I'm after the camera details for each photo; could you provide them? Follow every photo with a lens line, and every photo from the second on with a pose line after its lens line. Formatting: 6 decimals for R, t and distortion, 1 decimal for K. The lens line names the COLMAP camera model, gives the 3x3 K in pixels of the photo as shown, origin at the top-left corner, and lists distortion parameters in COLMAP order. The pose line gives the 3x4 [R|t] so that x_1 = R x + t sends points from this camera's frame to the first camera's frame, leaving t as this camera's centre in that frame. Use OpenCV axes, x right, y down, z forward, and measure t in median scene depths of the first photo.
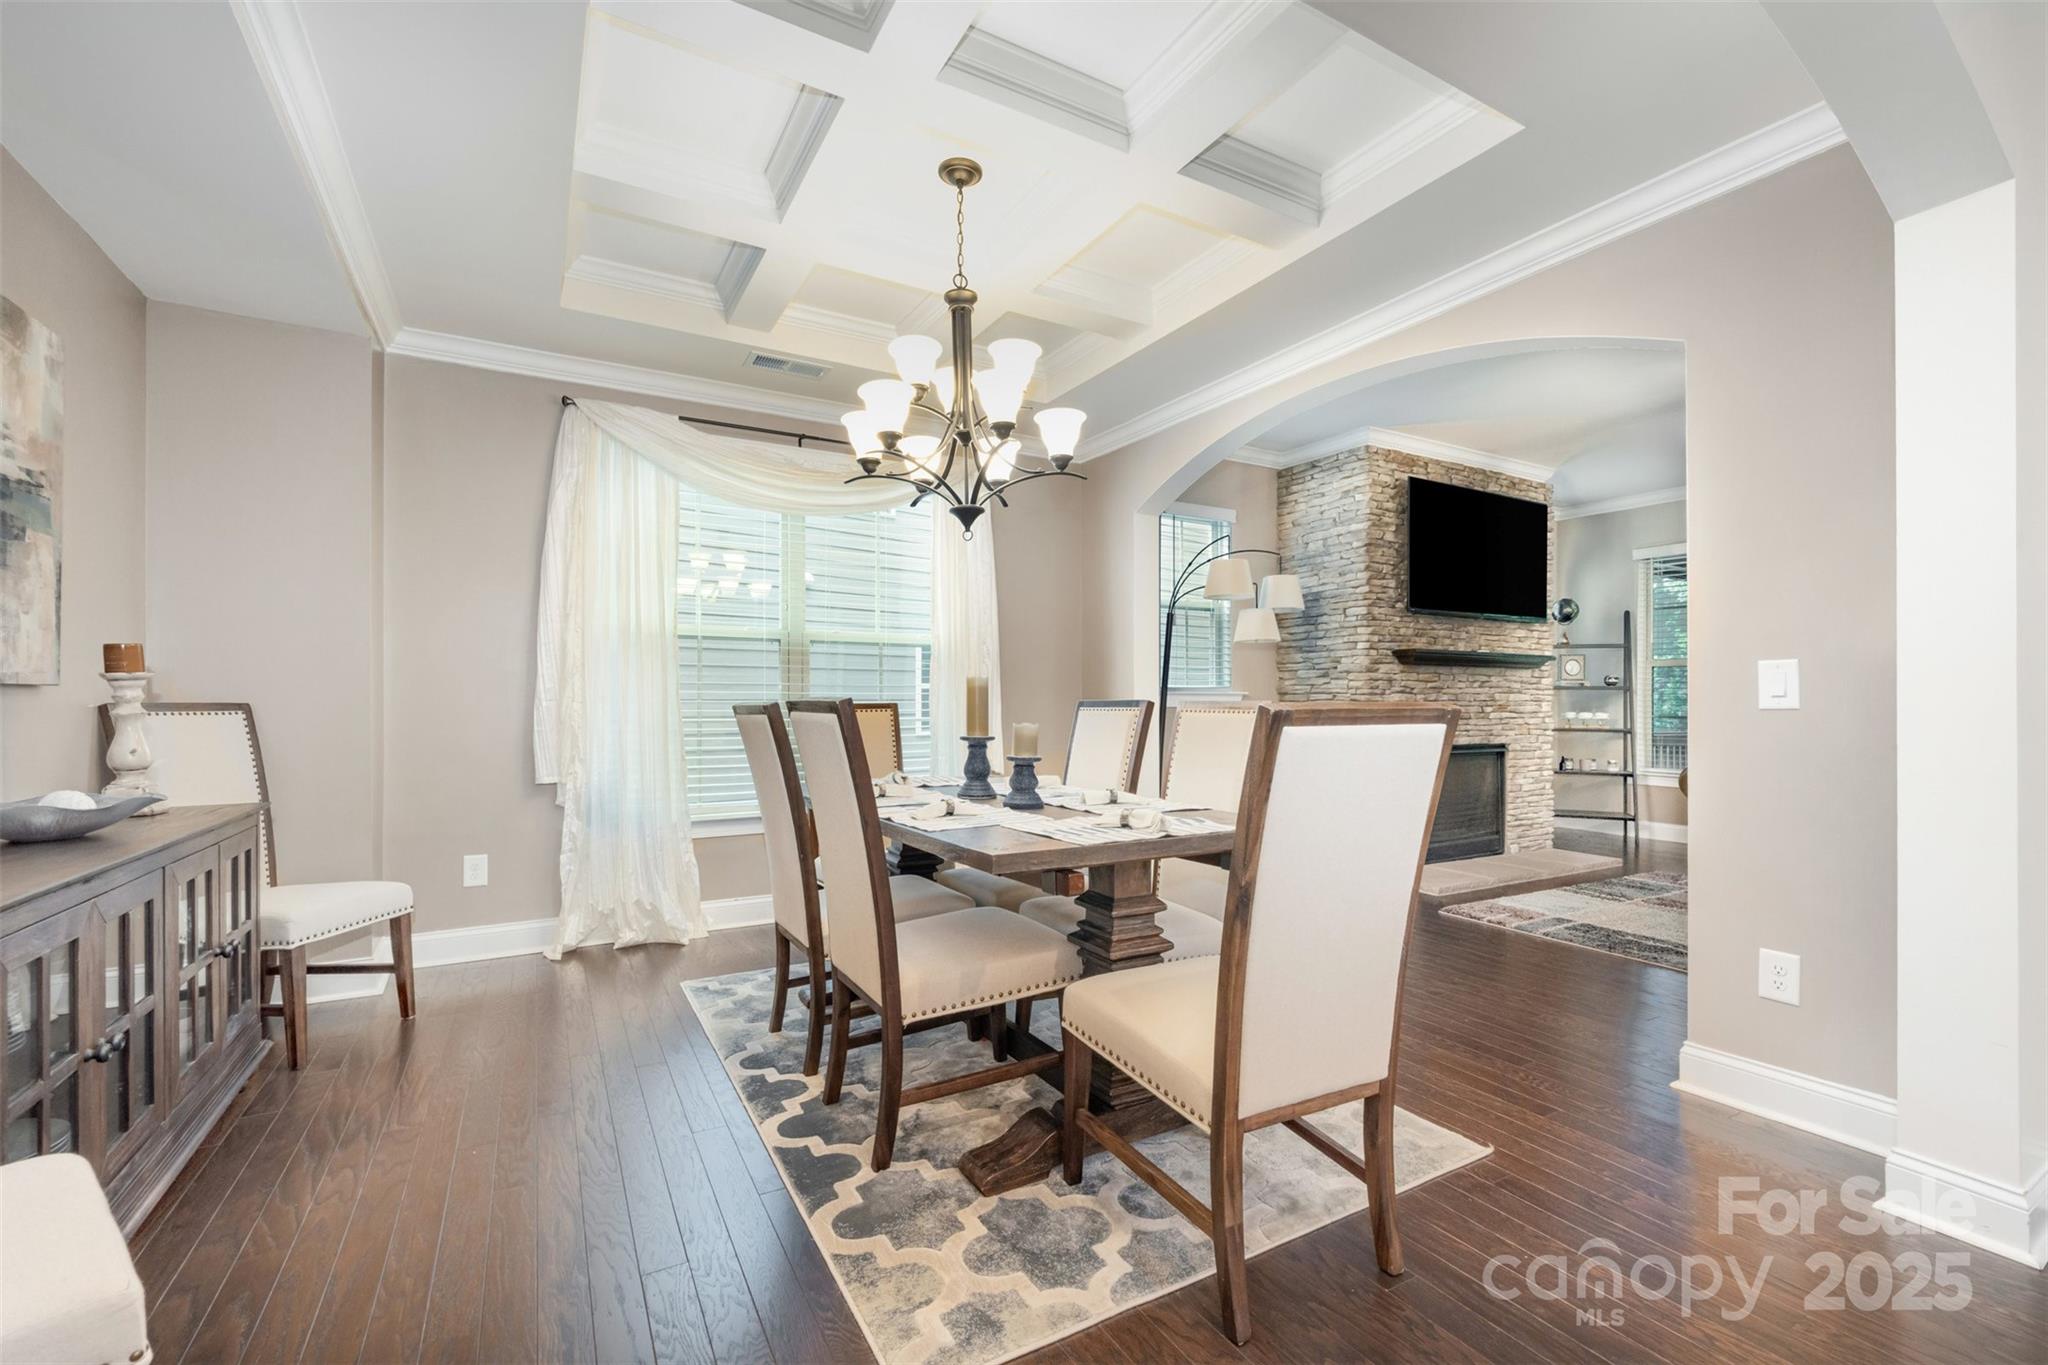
lens RADIAL K [[854.9, 0, 1017.3], [0, 854.9, 698.4], [0, 0, 1]] dist [-0.021838, -0.000173]
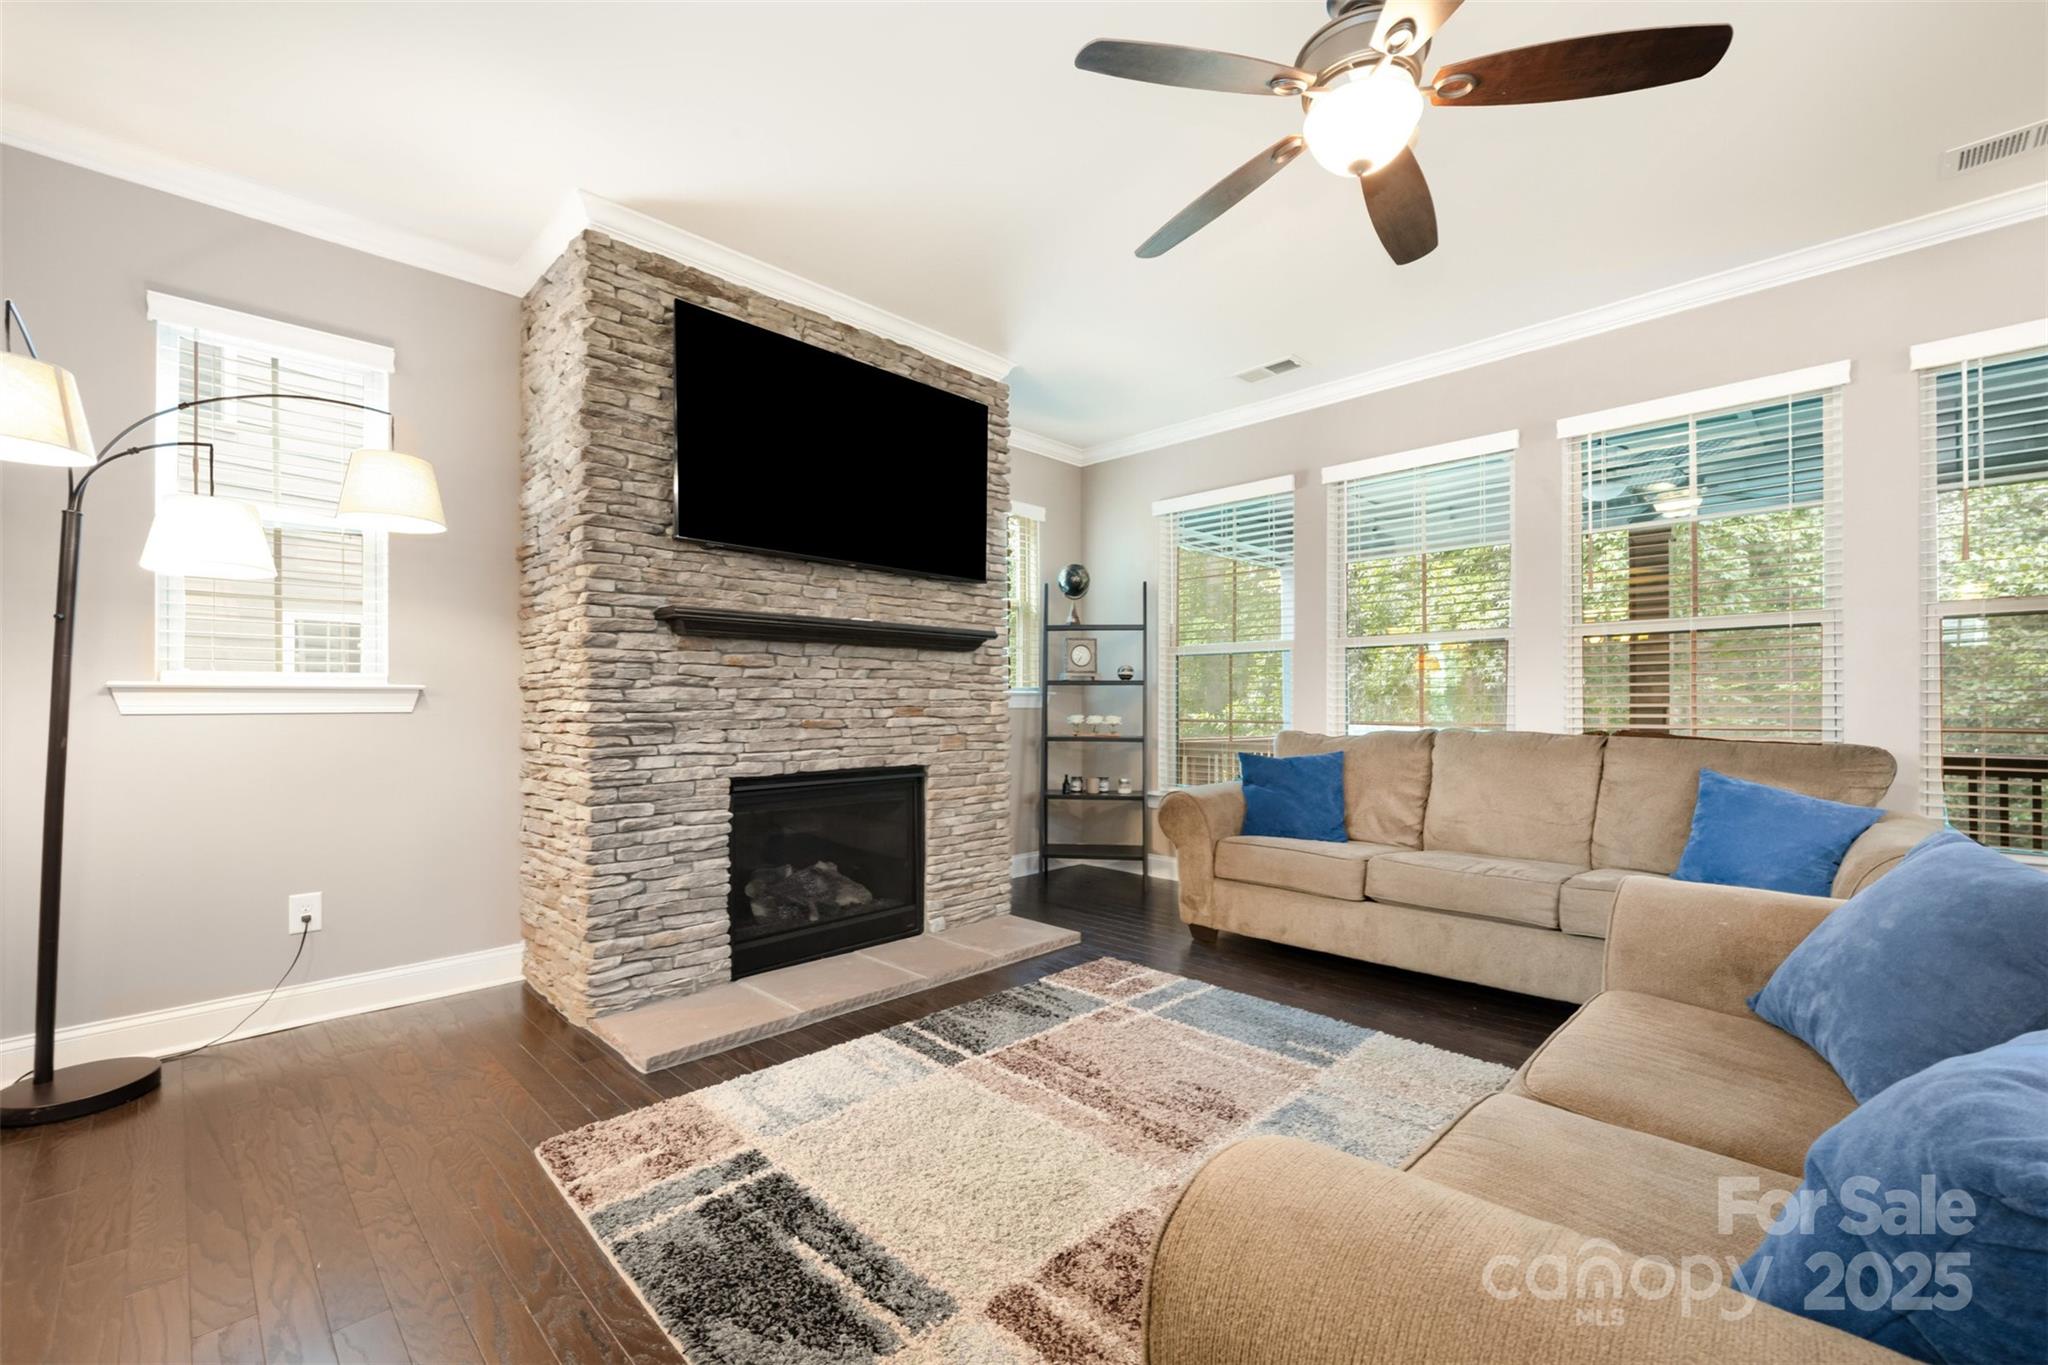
lens RADIAL K [[854.9, 0, 1017.3], [0, 854.9, 698.4], [0, 0, 1]] dist [-0.021838, -0.000173]
pose [[0.956474, -0.000490, 0.291816, 0.469306], [0.000453, 1.000000, 0.000195, 0.002035], [-0.291816, -0.000054, 0.956474, 0.363356]]
